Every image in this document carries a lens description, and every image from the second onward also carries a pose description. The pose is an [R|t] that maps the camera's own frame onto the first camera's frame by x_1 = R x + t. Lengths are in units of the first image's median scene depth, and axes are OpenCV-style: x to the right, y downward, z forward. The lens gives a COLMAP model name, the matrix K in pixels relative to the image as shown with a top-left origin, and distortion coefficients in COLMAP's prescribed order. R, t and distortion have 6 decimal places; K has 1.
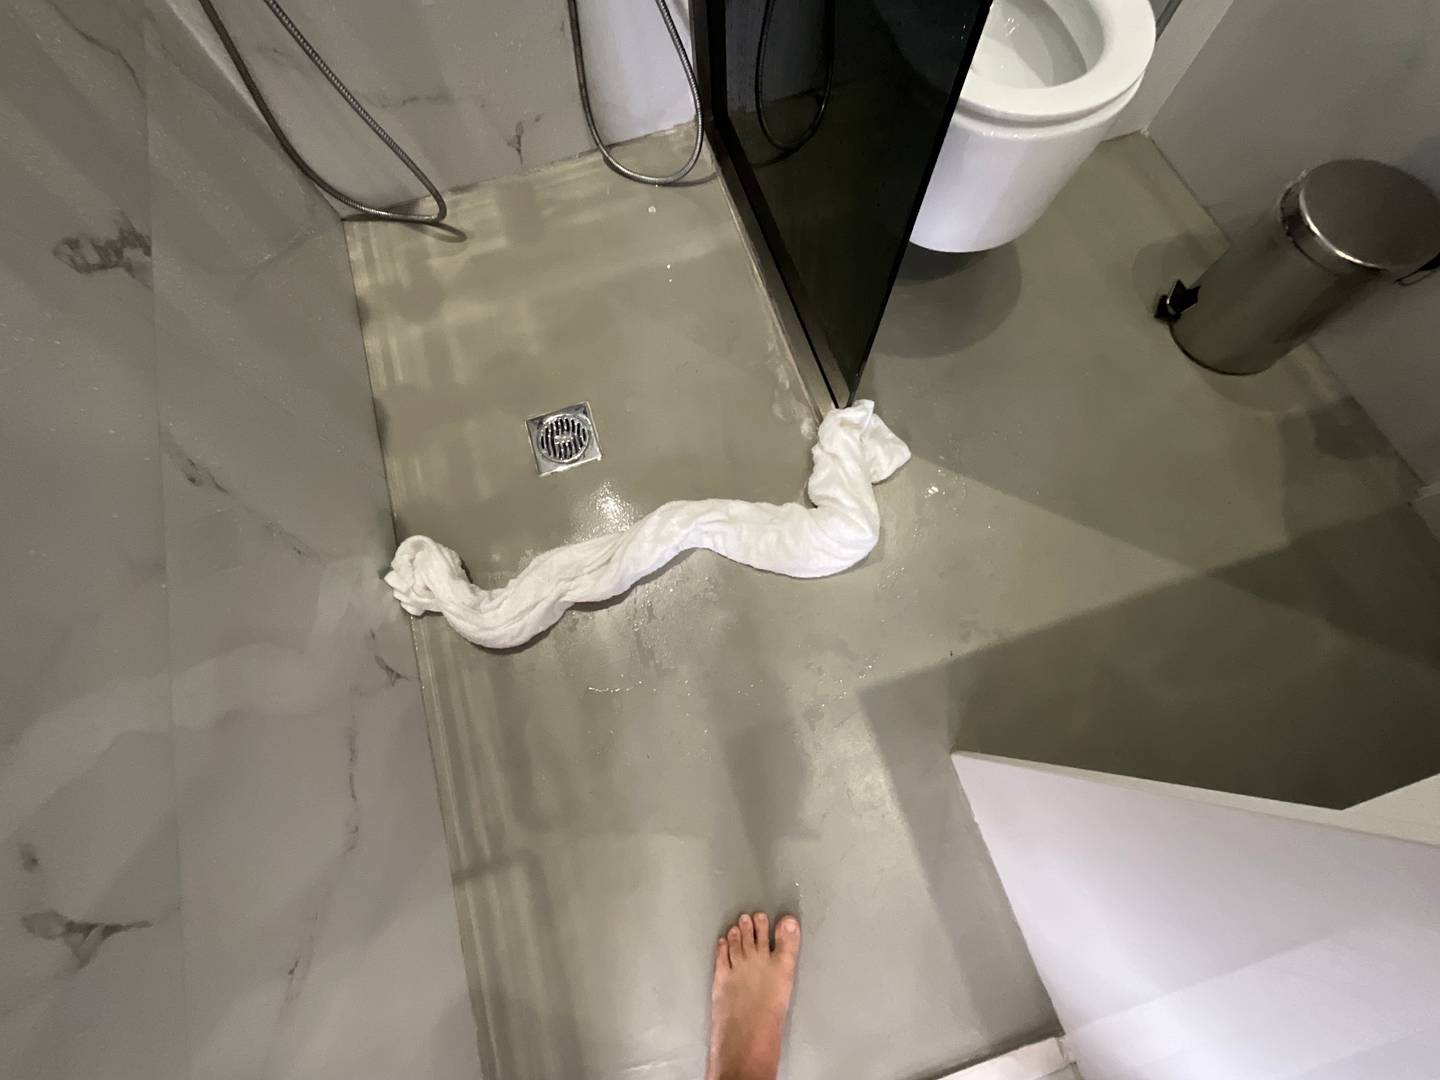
lens RADIAL K [[582.7, 0, 723.1], [0, 582.7, 535.9], [0, 0, 1]] dist [0.001160, 0.000374]
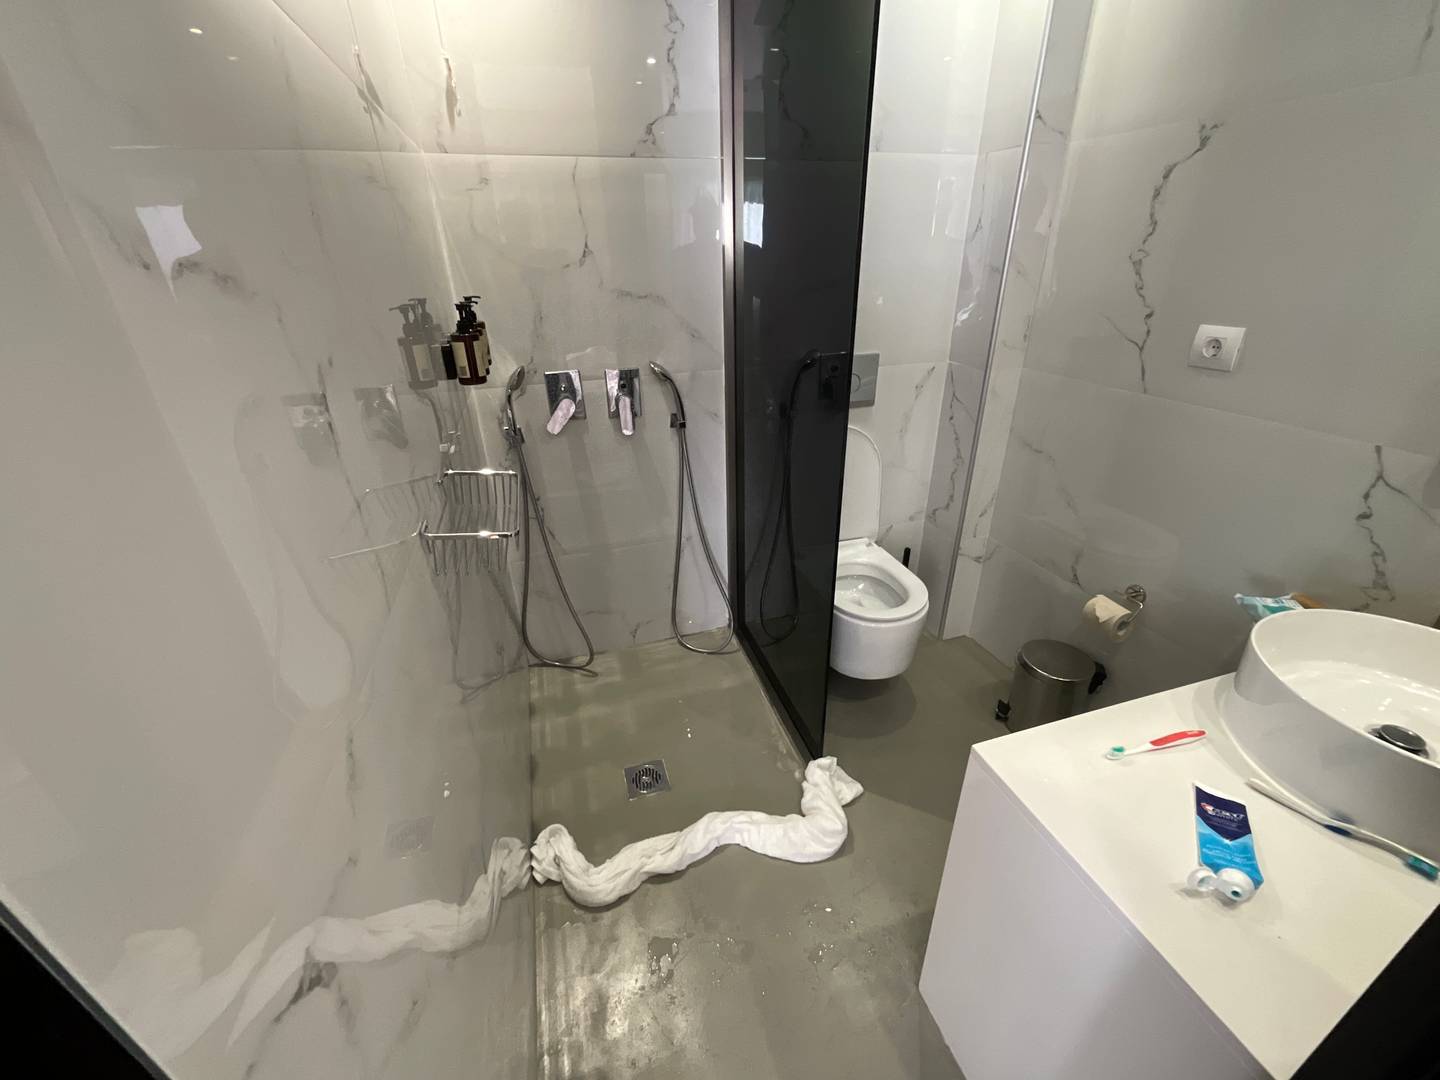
lens RADIAL K [[582.7, 0, 722.4], [0, 582.7, 541.2], [0, 0, 1]] dist [0.001160, 0.000374]
pose [[0.999759, 0.020366, -0.008148, -0.068443], [-0.019944, 0.689337, -0.724166, 0.557910], [-0.009132, 0.724154, 0.689578, -0.597986]]
